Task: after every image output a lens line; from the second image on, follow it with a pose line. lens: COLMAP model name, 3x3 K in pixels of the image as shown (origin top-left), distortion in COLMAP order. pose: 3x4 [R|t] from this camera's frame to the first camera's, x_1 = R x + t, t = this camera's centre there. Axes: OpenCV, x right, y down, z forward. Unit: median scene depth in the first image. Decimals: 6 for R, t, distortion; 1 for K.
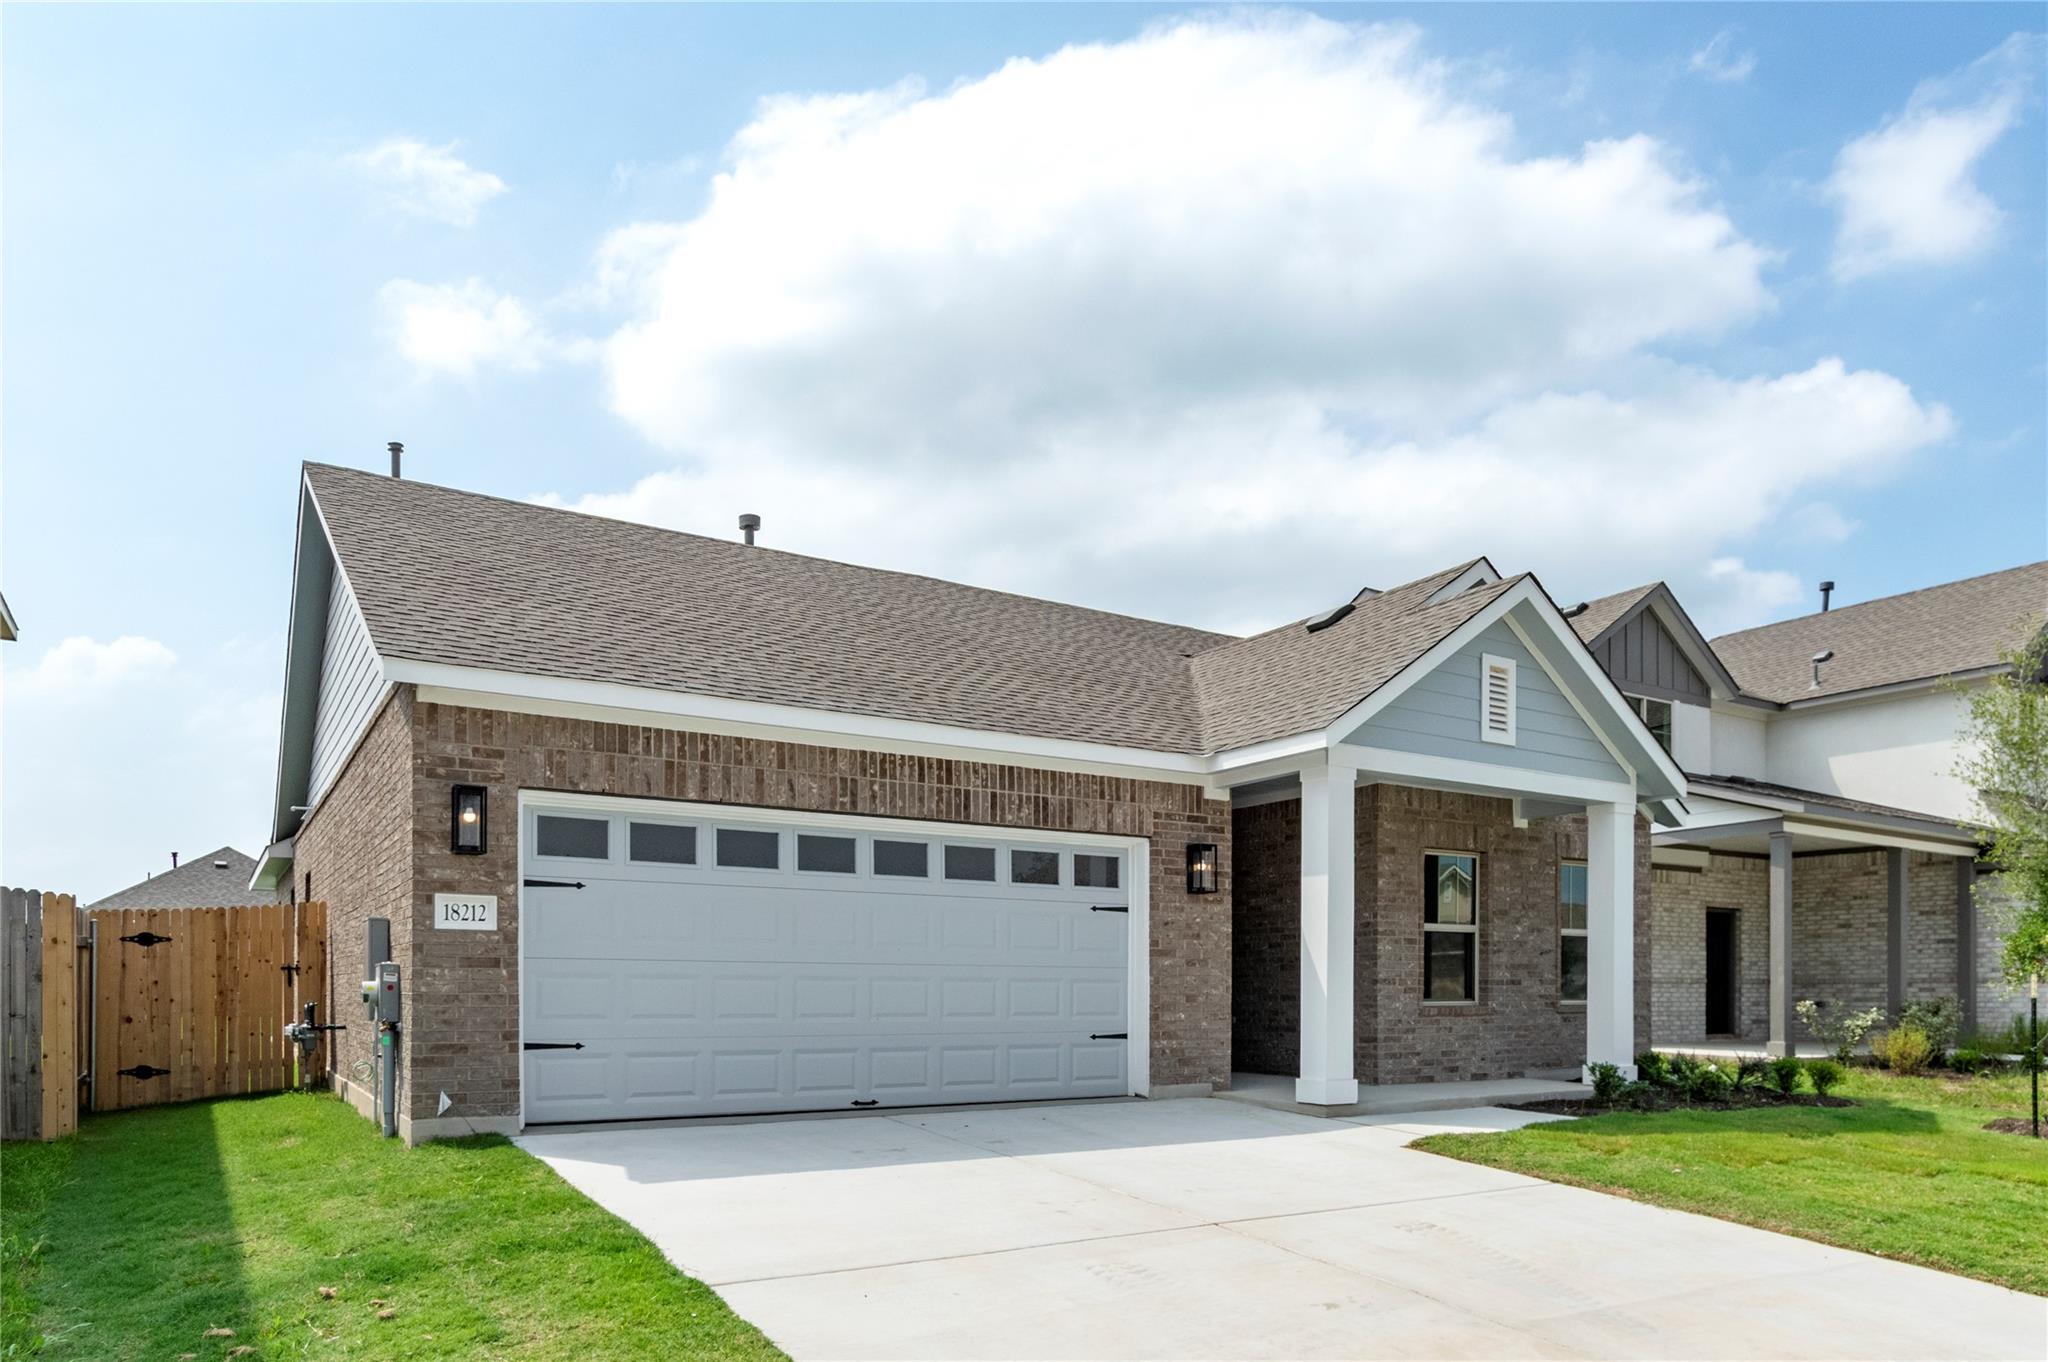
lens RADIAL K [[1333.7, 0, 1073.9], [0, 1333.7, 905.7], [0, 0, 1]] dist [-0.002597, 0.000782]
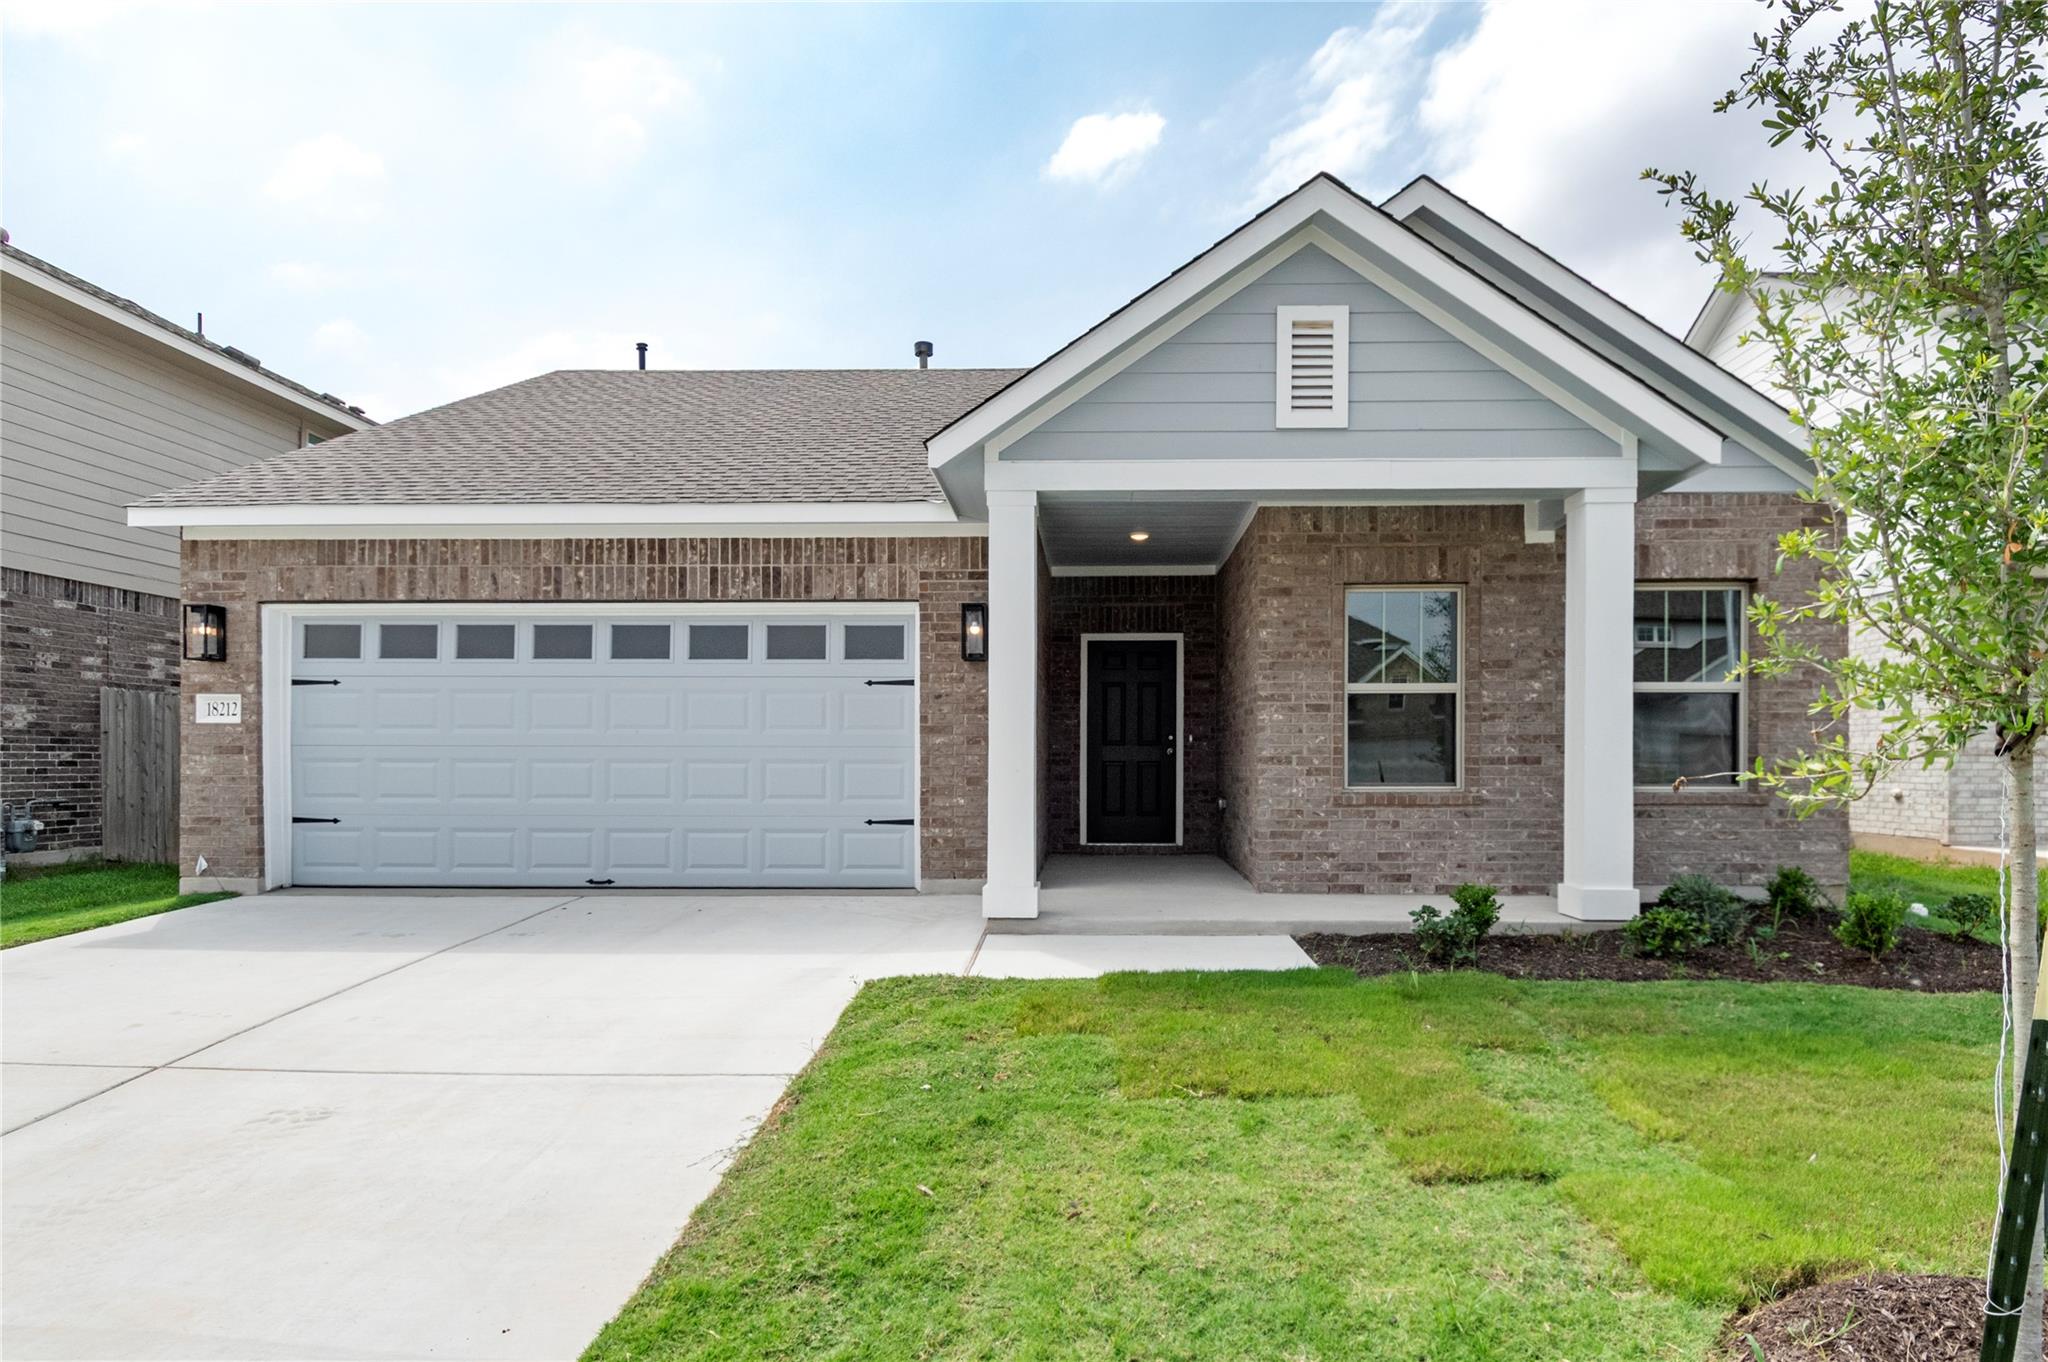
lens RADIAL K [[1093.8, 0, 1083.6], [0, 1093.8, 708.6], [0, 0, 1]] dist [0.034134, -0.043628]
pose [[0.825415, -0.028324, -0.563816, 0.609264], [0.037070, 0.999304, 0.004069, 0.024010], [0.563308, -0.024259, 0.825891, 0.495489]]
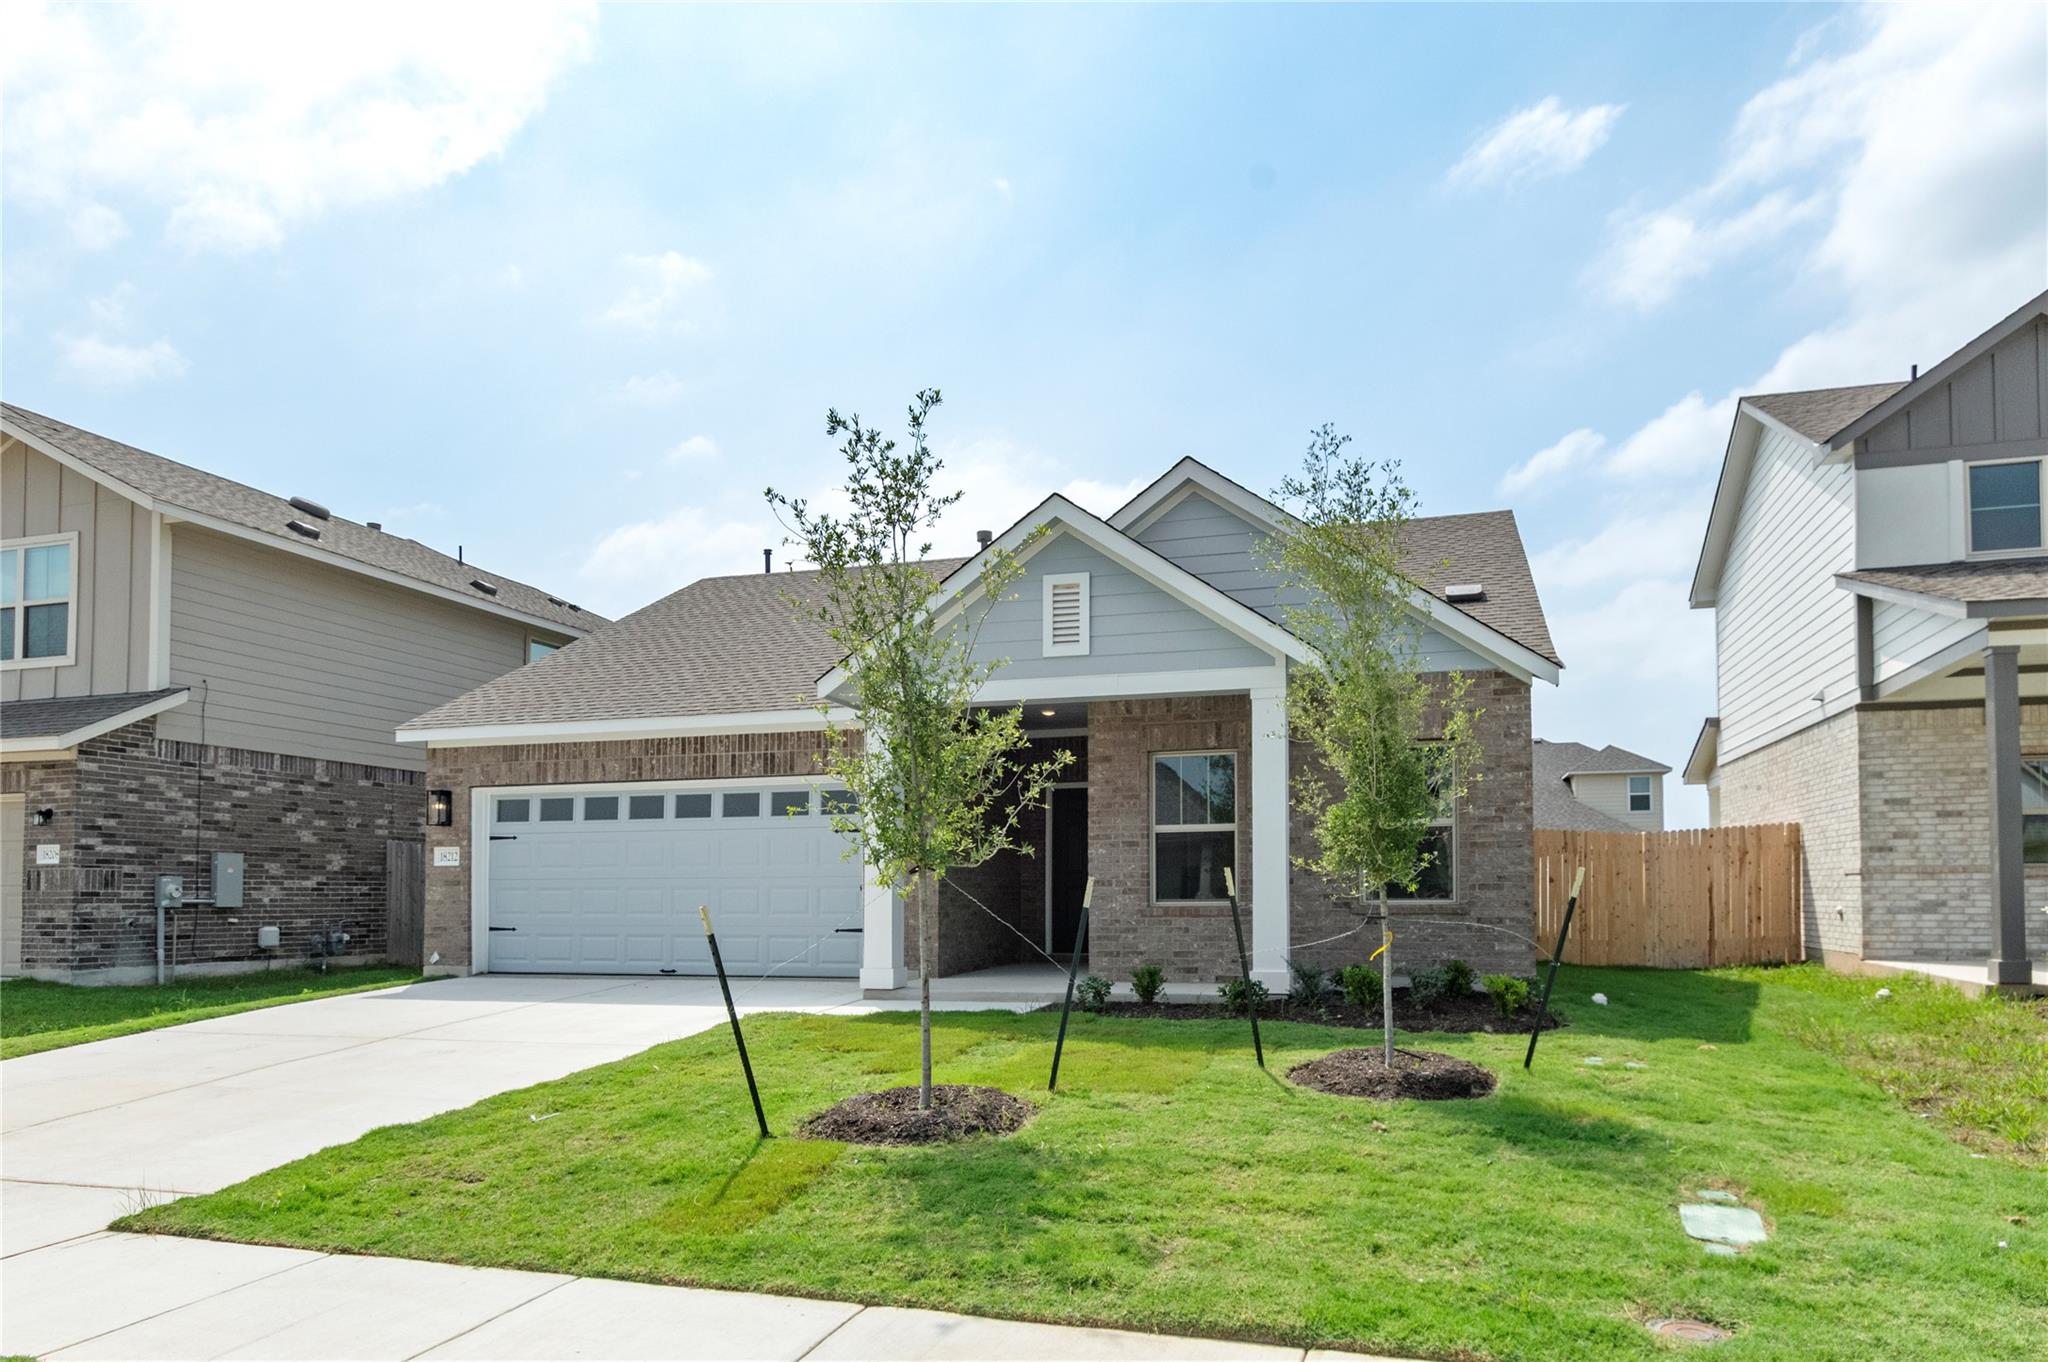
lens RADIAL K [[1268.0, 0, 1082.7], [0, 1268.0, 767.0], [0, 0, 1]] dist [-0.004221, -0.001370]
pose [[0.662288, -0.081725, -0.744779, 1.189794], [0.056303, 0.996651, -0.059295, 0.028659], [0.747130, -0.002663, 0.664672, 0.386995]]
